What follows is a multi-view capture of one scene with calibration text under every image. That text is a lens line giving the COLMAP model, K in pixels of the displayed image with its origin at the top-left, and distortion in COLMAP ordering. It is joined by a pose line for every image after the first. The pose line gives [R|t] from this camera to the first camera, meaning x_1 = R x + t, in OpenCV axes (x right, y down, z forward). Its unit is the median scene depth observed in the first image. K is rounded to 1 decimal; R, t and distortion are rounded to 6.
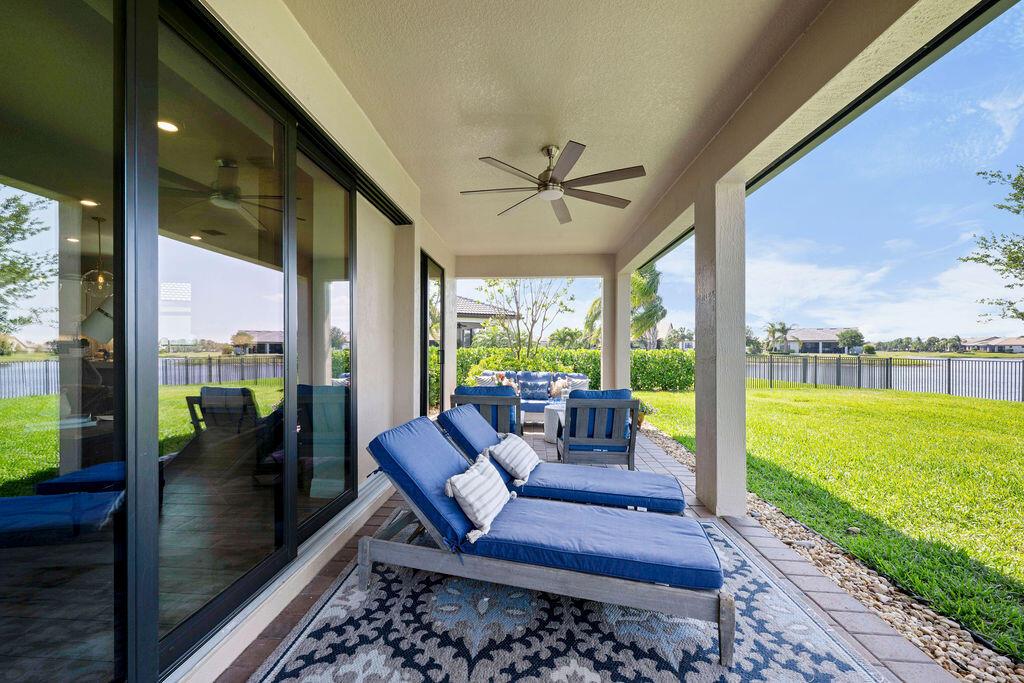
lens RADIAL K [[405.6, 0, 506.5], [0, 405.6, 348.3], [0, 0, 1]] dist [-0.001159, 0.000033]
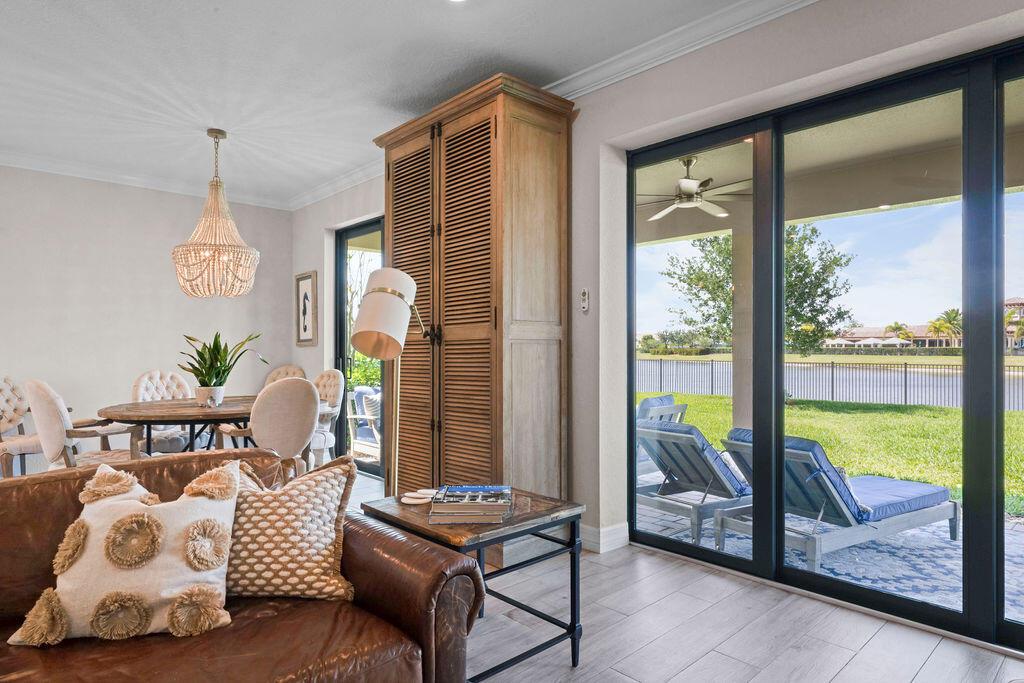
lens RADIAL K [[598.0, 0, 508.3], [0, 598.0, 348.1], [0, 0, 1]] dist [0.000140, 0.000615]
pose [[0.685235, -0.001870, 0.728319, -1.933469], [0.000371, 0.999997, 0.002218, -0.036924], [-0.728322, -0.001250, 0.685234, 0.466004]]
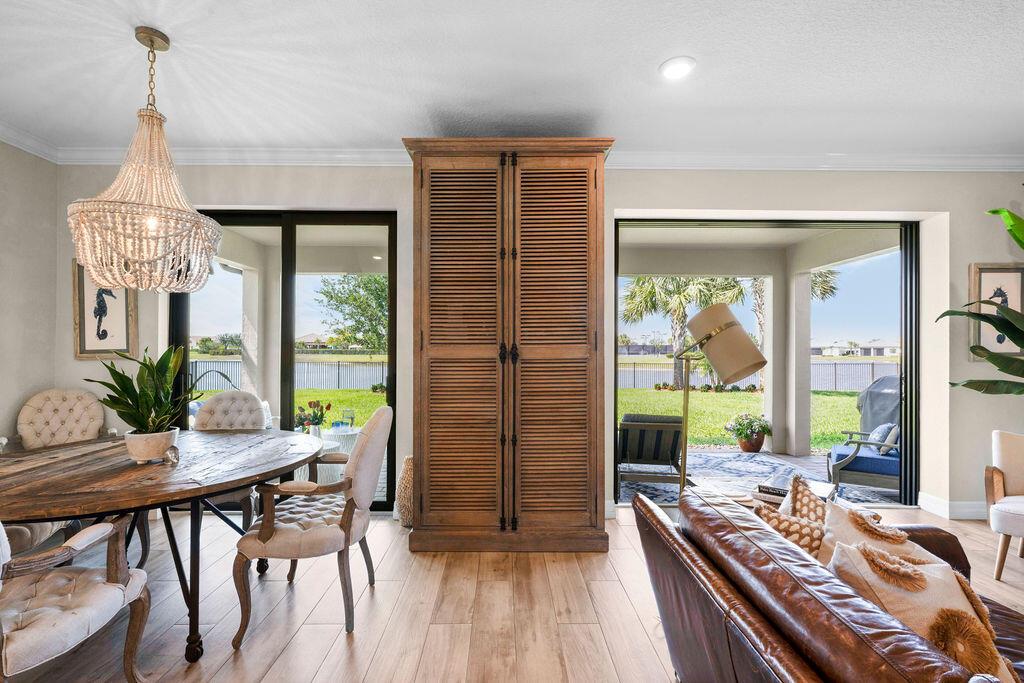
lens RADIAL K [[456.4, 0, 509.4], [0, 456.4, 347.9], [0, 0, 1]] dist [-0.000113, 0.000045]
pose [[-0.076825, 0.003463, 0.997039, -2.181292], [-0.005885, 0.999975, -0.003927, -0.080393], [-0.997027, -0.006170, -0.076803, 1.829501]]
